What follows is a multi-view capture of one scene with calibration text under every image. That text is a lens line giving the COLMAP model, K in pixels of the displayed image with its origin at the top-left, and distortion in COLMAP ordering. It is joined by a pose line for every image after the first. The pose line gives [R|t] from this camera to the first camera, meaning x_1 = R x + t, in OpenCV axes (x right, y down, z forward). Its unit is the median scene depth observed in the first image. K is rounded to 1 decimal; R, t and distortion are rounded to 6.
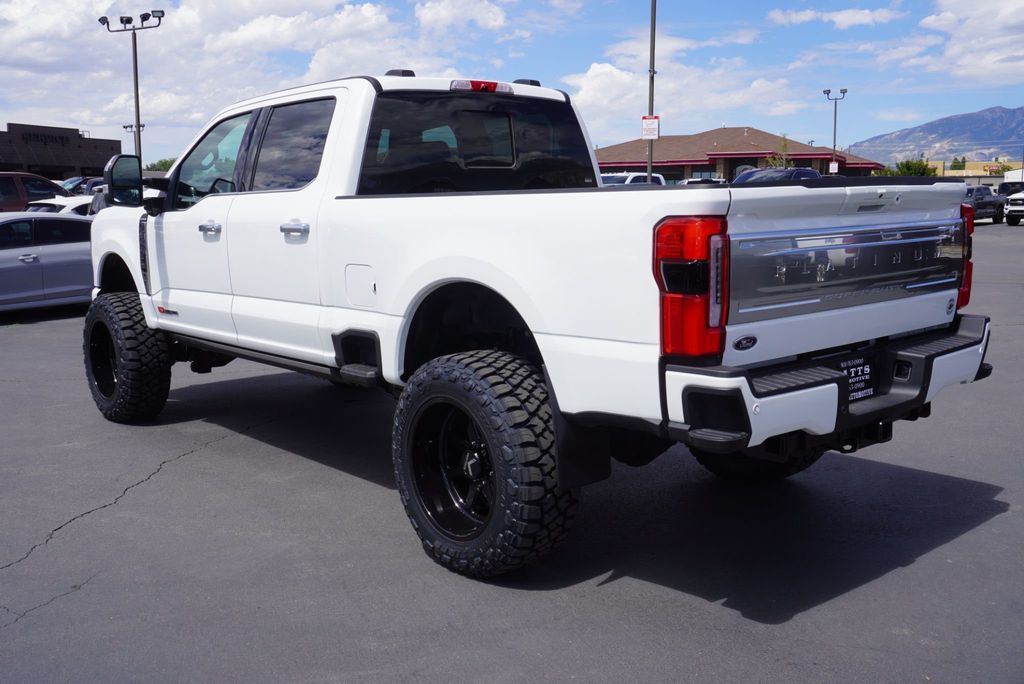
lens RADIAL K [[1023.6, 0, 512.0], [0, 1023.6, 342.0], [0, 0, 1]] dist [0.011372, 0.032932]
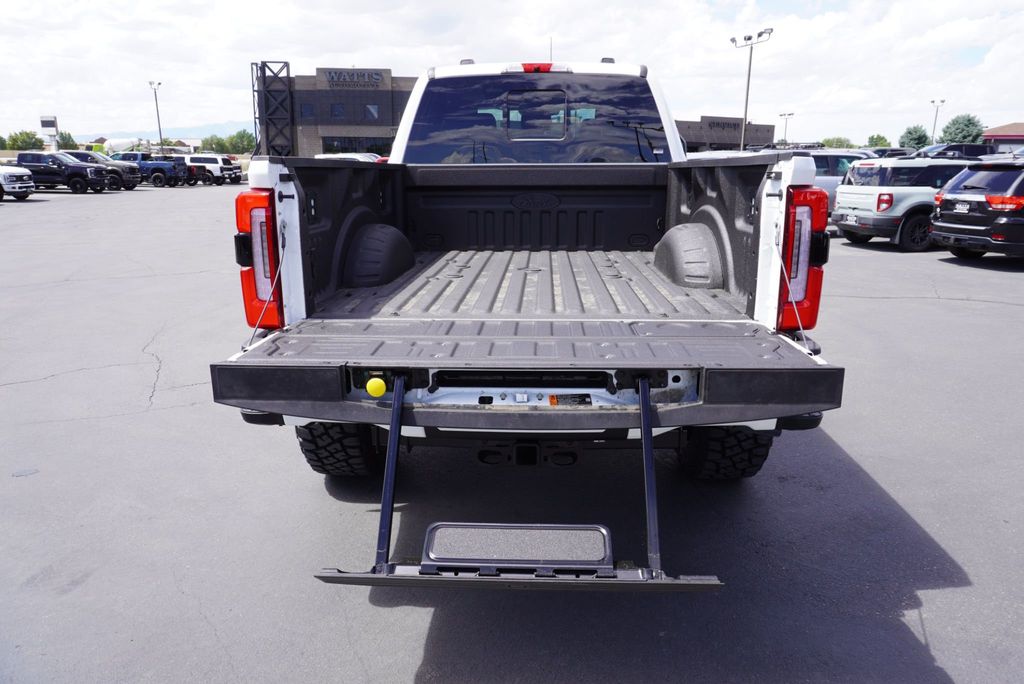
lens RADIAL K [[688.2, 0, 512.0], [0, 688.2, 342.0], [0, 0, 1]] dist [-0.030026, 0.001716]
pose [[0.714667, 0.185372, -0.674454, 0.537375], [-0.108329, 0.981942, 0.155097, -0.068070], [0.691026, -0.037780, 0.721842, 0.436394]]
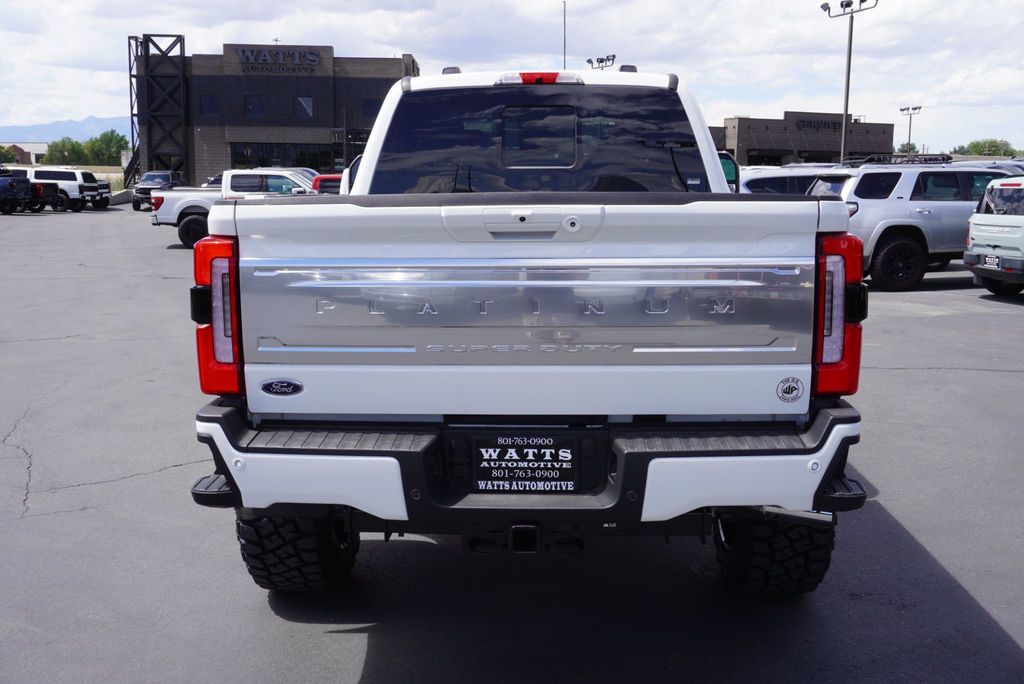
lens RADIAL K [[1047.2, 0, 512.0], [0, 1047.2, 342.0], [0, 0, 1]] dist [-0.006893, 0.010221]
pose [[0.717275, 0.116768, -0.686936, 0.636702], [-0.107598, 0.992595, 0.056375, -0.070523], [0.688432, 0.033476, 0.724528, 0.333692]]
